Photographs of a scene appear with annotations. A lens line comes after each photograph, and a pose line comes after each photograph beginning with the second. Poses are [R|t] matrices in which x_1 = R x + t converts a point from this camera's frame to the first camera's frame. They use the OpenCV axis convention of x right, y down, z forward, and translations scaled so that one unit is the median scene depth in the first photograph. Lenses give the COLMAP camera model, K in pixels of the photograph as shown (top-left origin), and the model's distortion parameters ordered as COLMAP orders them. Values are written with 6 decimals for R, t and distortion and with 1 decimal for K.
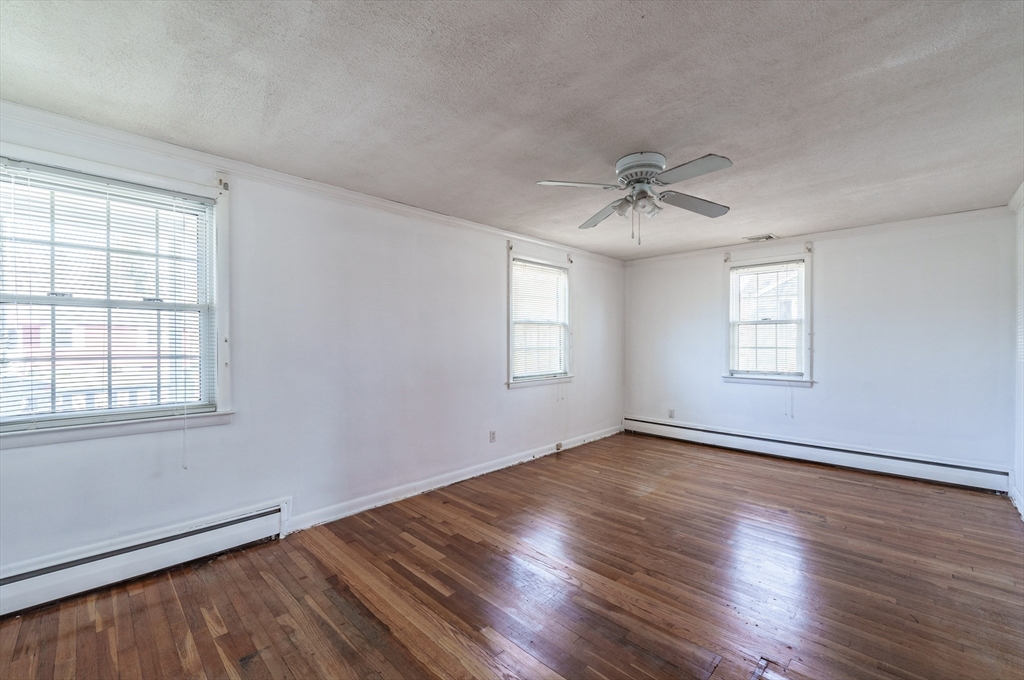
lens RADIAL K [[417.6, 0, 506.7], [0, 417.6, 339.1], [0, 0, 1]] dist [-0.001183, 0.000298]
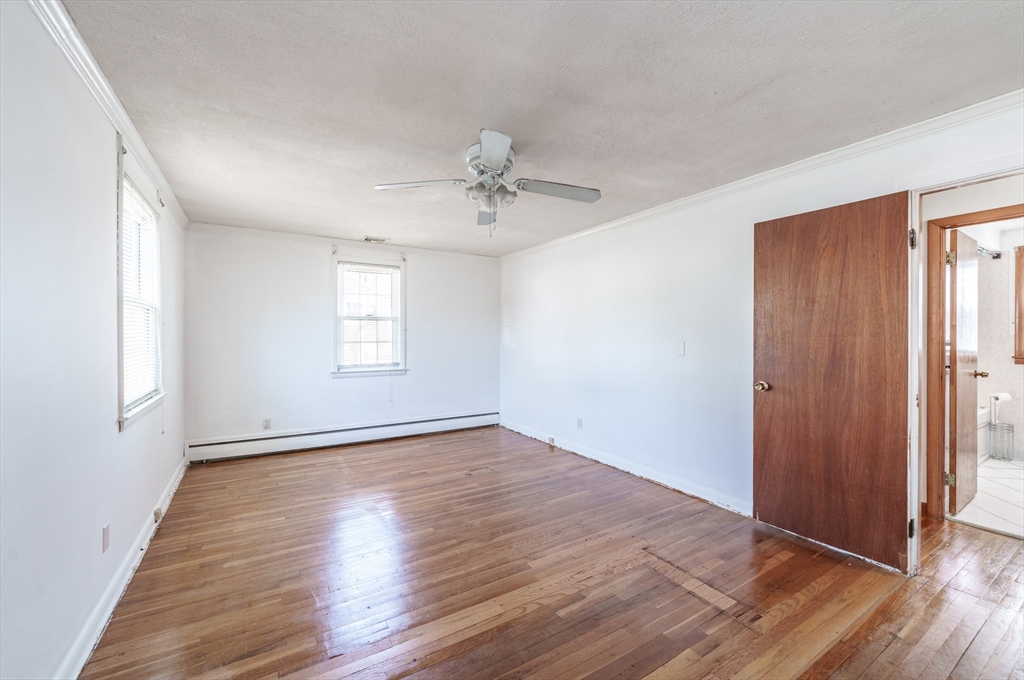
lens RADIAL K [[417.6, 0, 506.7], [0, 417.6, 339.1], [0, 0, 1]] dist [-0.001183, 0.000298]
pose [[0.239295, -0.007976, 0.970914, -0.358985], [-0.006332, 0.999932, 0.009775, 0.000213], [-0.970926, -0.008487, 0.239229, 0.425055]]
